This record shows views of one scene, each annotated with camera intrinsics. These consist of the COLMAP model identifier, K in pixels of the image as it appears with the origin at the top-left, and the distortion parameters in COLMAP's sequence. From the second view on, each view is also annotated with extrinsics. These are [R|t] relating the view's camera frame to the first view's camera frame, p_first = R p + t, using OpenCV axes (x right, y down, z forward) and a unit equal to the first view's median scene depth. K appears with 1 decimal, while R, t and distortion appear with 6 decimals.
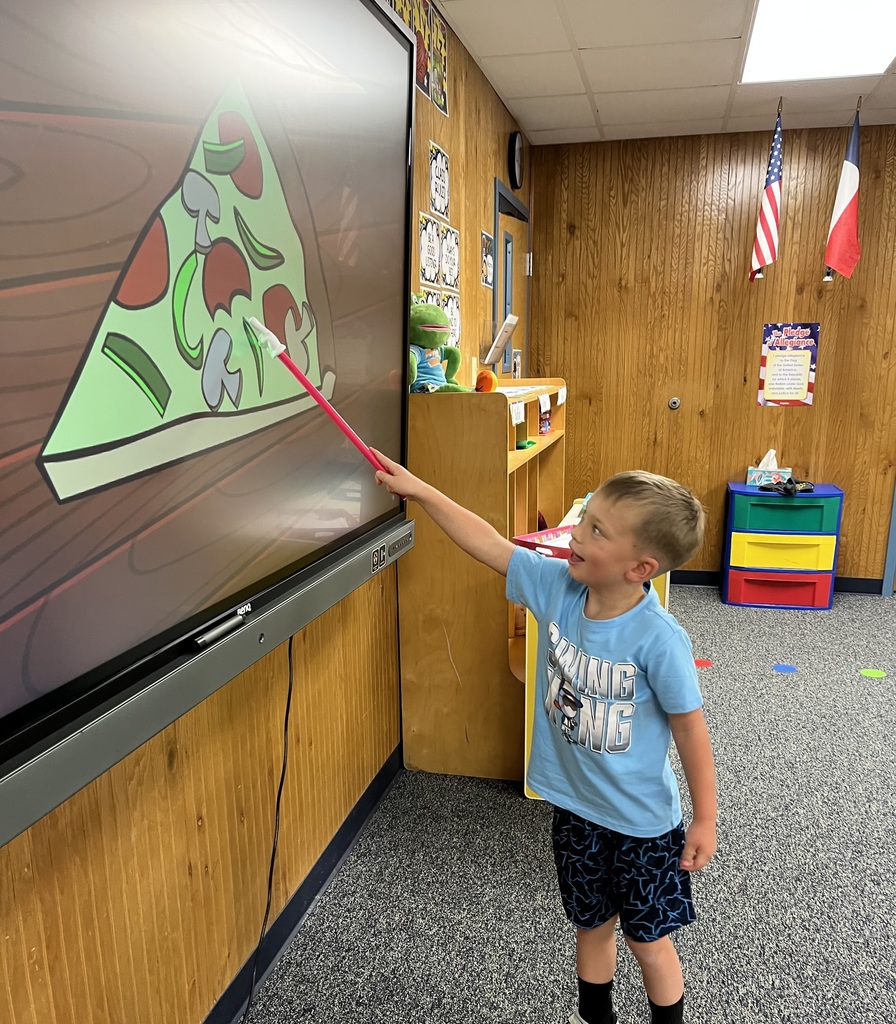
lens RADIAL K [[902.6, 0, 454.2], [0, 902.6, 592.0], [0, 0, 1]] dist [0.045841, -0.041882]
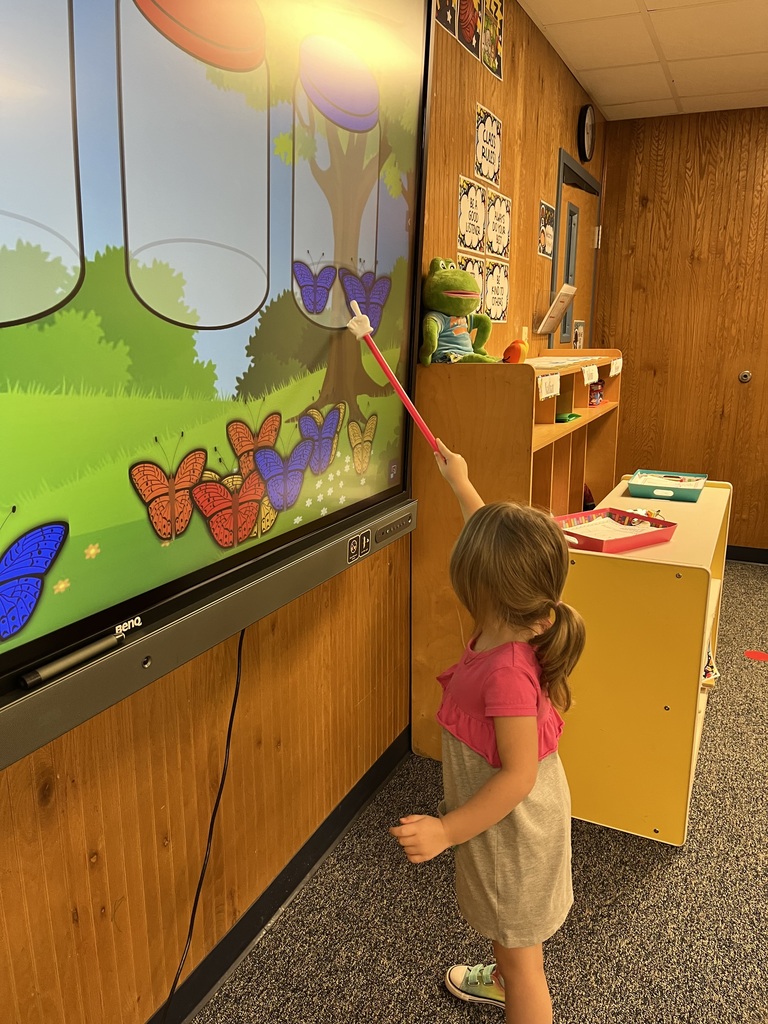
lens RADIAL K [[772.3, 0, 383.9], [0, 772.3, 505.0], [0, 0, 1]] dist [0.072918, -0.108603]
pose [[0.978277, 0.057294, -0.199227, 0.065724], [-0.063177, 0.997730, -0.023292, -0.045211], [0.197440, 0.035373, 0.979677, 0.184055]]
